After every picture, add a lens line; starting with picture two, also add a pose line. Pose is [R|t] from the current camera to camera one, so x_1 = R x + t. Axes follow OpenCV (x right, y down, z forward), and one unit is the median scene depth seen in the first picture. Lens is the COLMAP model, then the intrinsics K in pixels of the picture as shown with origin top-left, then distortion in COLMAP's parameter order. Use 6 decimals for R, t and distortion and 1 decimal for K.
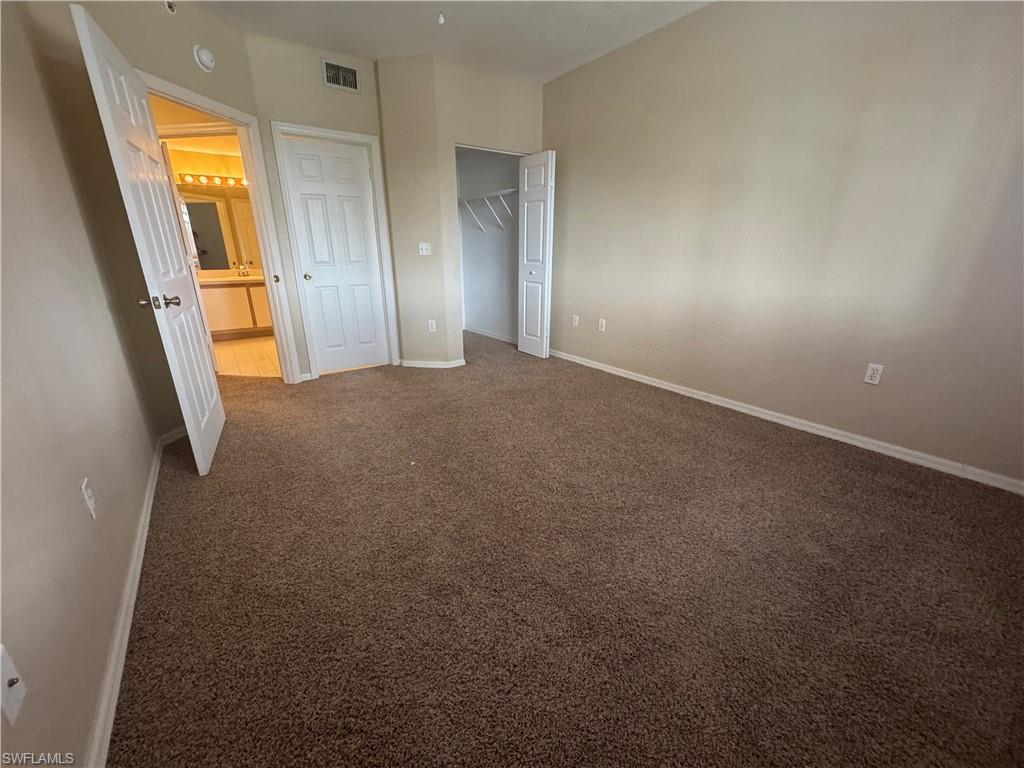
lens RADIAL K [[409.0, 0, 512.0], [0, 409.0, 384.0], [0, 0, 1]] dist [-0.000782, 0.000335]
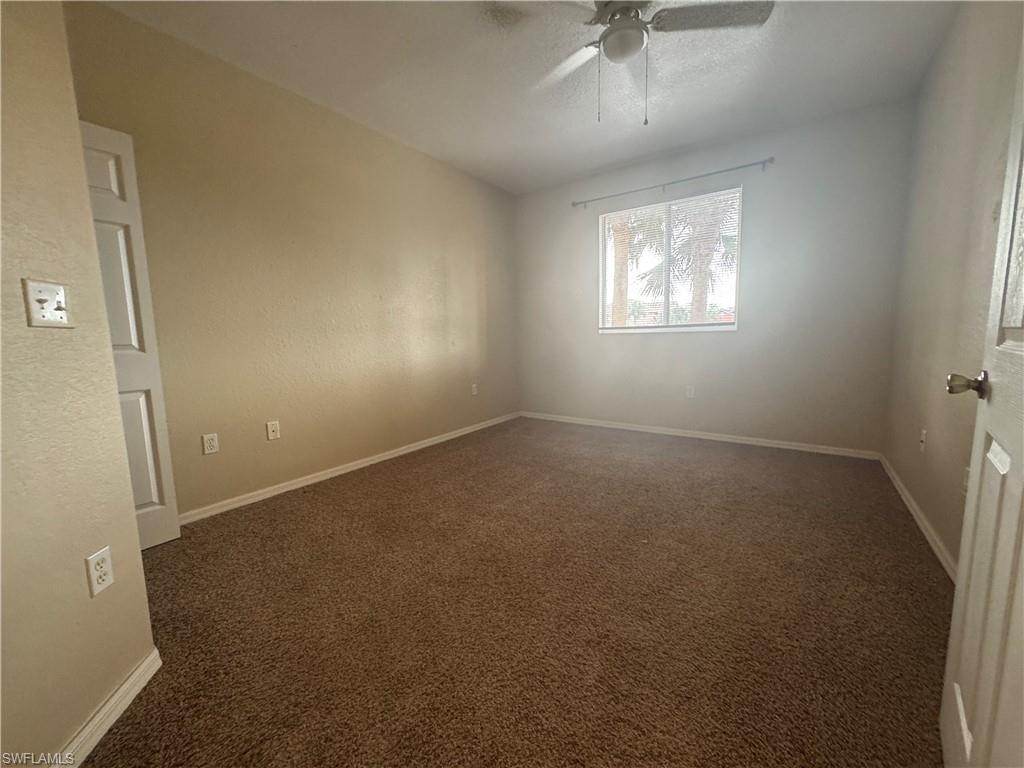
lens RADIAL K [[409.0, 0, 512.0], [0, 409.0, 384.0], [0, 0, 1]] dist [-0.000782, 0.000335]
pose [[-0.327933, -0.111121, 0.938143, -0.622271], [0.313171, 0.924118, 0.218930, -0.271797], [-0.891282, 0.365594, -0.268249, 0.898457]]
